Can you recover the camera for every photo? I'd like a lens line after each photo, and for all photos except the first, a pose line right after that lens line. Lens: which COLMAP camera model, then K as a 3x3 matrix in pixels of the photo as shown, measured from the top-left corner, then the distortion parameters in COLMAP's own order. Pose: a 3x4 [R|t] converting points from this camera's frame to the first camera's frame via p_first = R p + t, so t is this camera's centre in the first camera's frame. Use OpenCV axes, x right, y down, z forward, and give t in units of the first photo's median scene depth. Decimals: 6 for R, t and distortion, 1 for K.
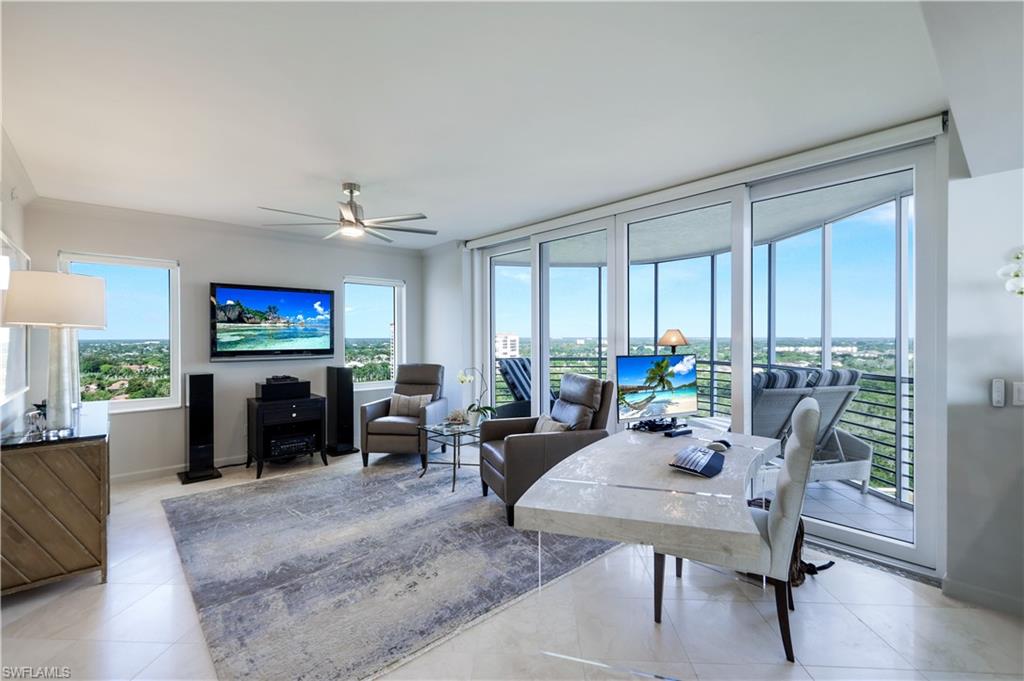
lens RADIAL K [[449.0, 0, 514.4], [0, 449.0, 335.8], [0, 0, 1]] dist [-0.004768, 0.000178]
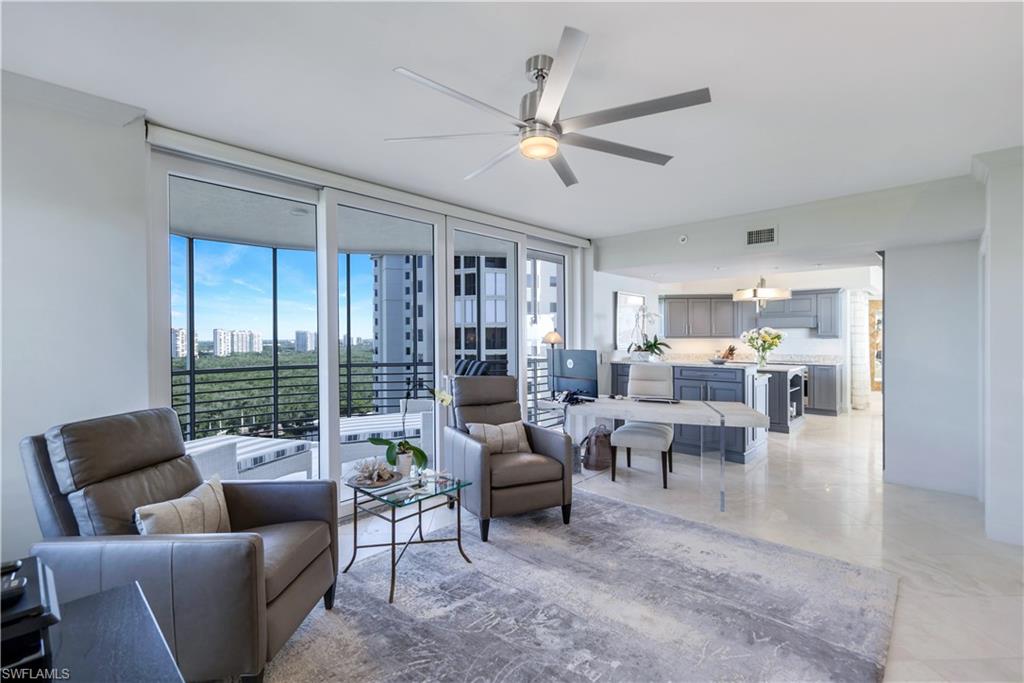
lens RADIAL K [[470.0, 0, 509.4], [0, 470.0, 337.9], [0, 0, 1]] dist [0.008008, -0.001385]
pose [[-0.090928, -0.002507, 0.995854, -1.200637], [0.006778, 0.999972, 0.003137, 0.002454], [-0.995834, 0.007035, -0.090909, 1.400234]]
